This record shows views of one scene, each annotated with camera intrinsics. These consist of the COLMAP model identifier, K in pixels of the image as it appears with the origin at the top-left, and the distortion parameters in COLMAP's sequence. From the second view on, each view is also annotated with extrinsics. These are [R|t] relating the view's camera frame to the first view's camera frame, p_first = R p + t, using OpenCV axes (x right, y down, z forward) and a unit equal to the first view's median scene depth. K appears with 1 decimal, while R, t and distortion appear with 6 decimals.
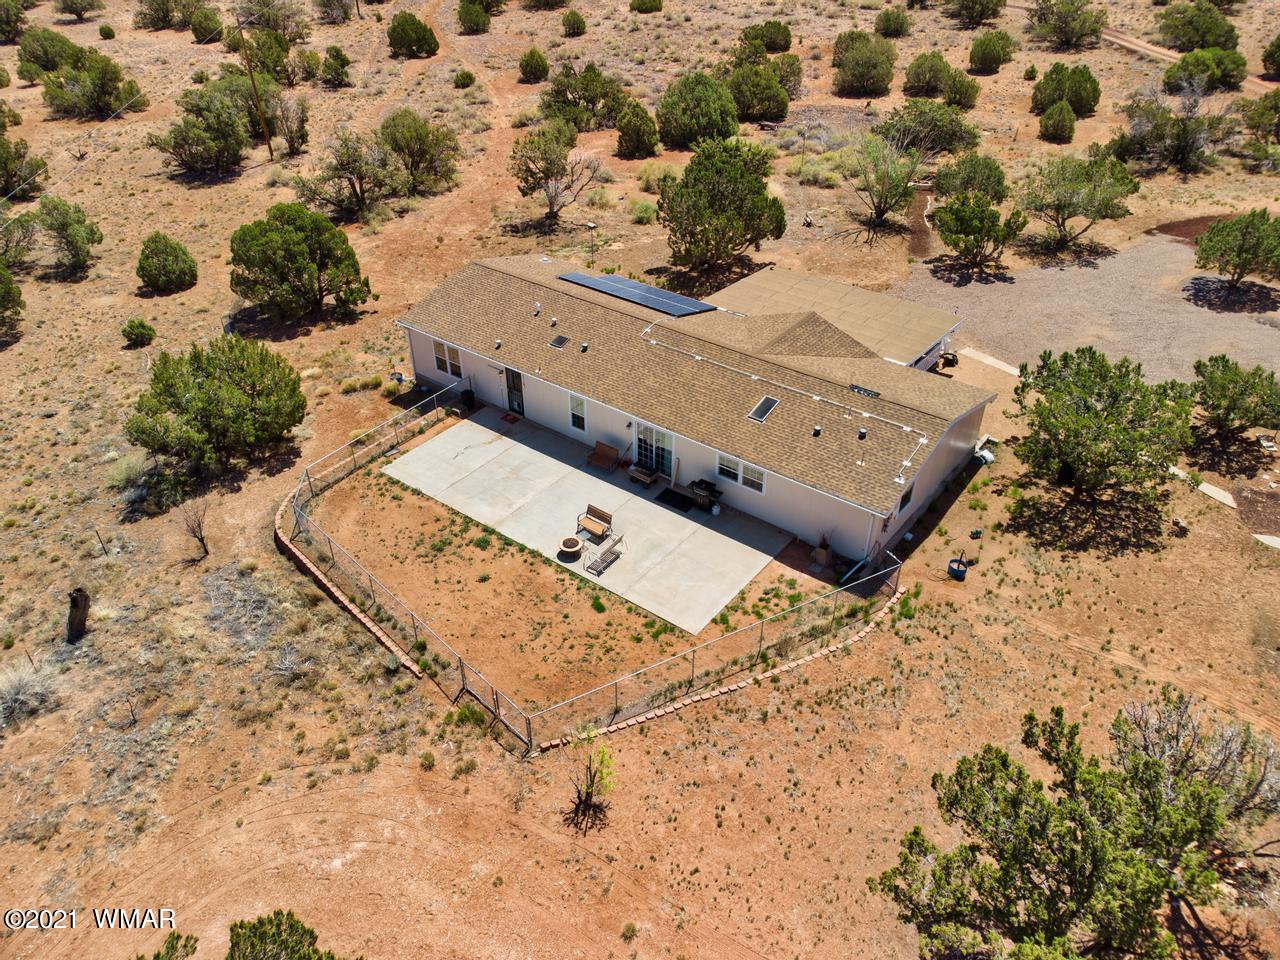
lens RADIAL K [[959.0, 0, 638.6], [0, 959.0, 479.7], [0, 0, 1]] dist [0.004533, 0.020278]
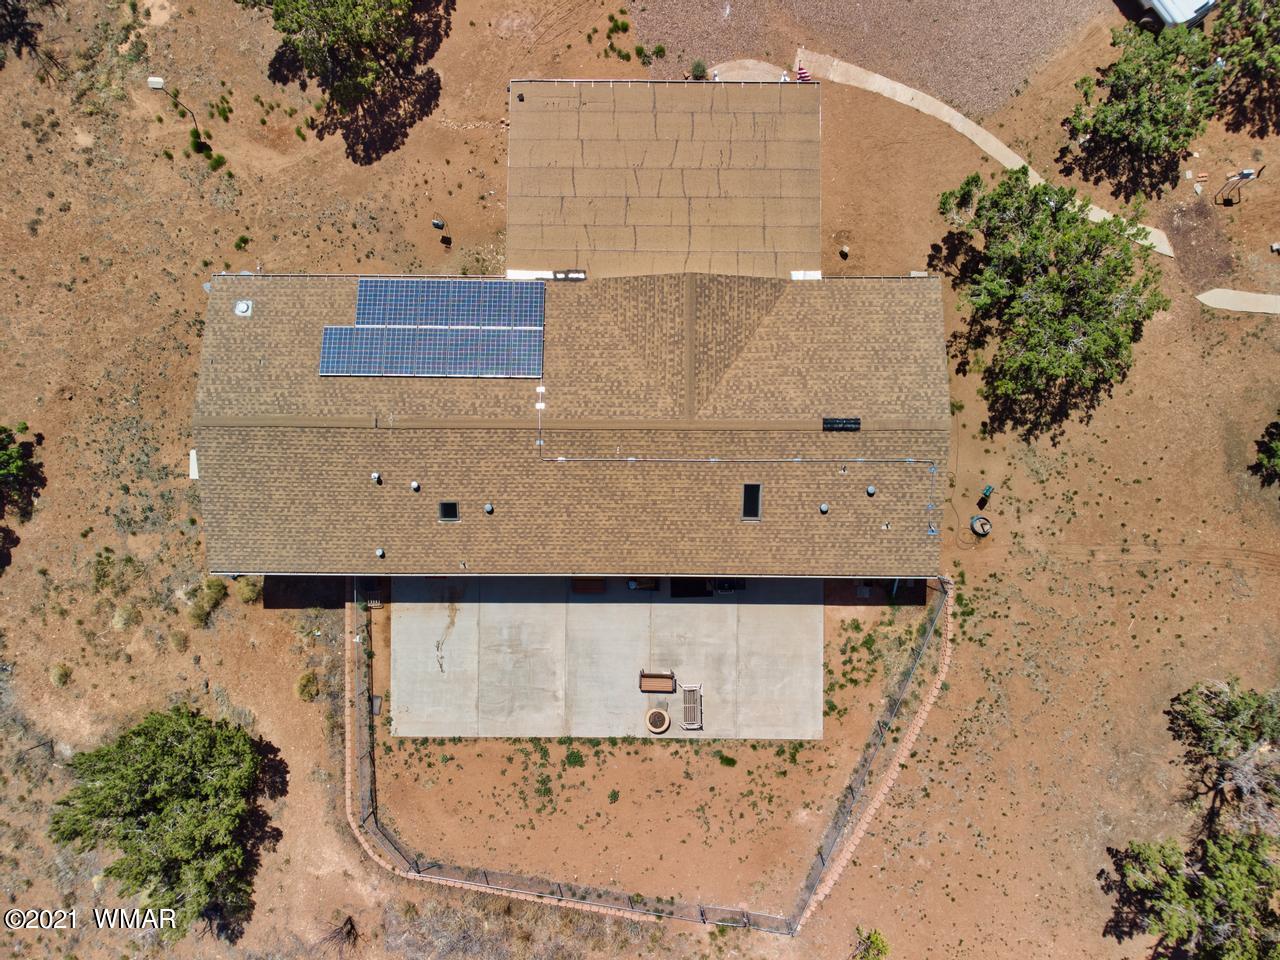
lens RADIAL K [[959.0, 0, 636.4], [0, 959.0, 478.1], [0, 0, 1]] dist [0.004533, 0.020278]
pose [[0.796118, -0.605138, 0.002274, 0.059915], [0.349846, 0.463315, 0.814216, -0.838381], [-0.493766, -0.647416, 0.580558, 0.568612]]
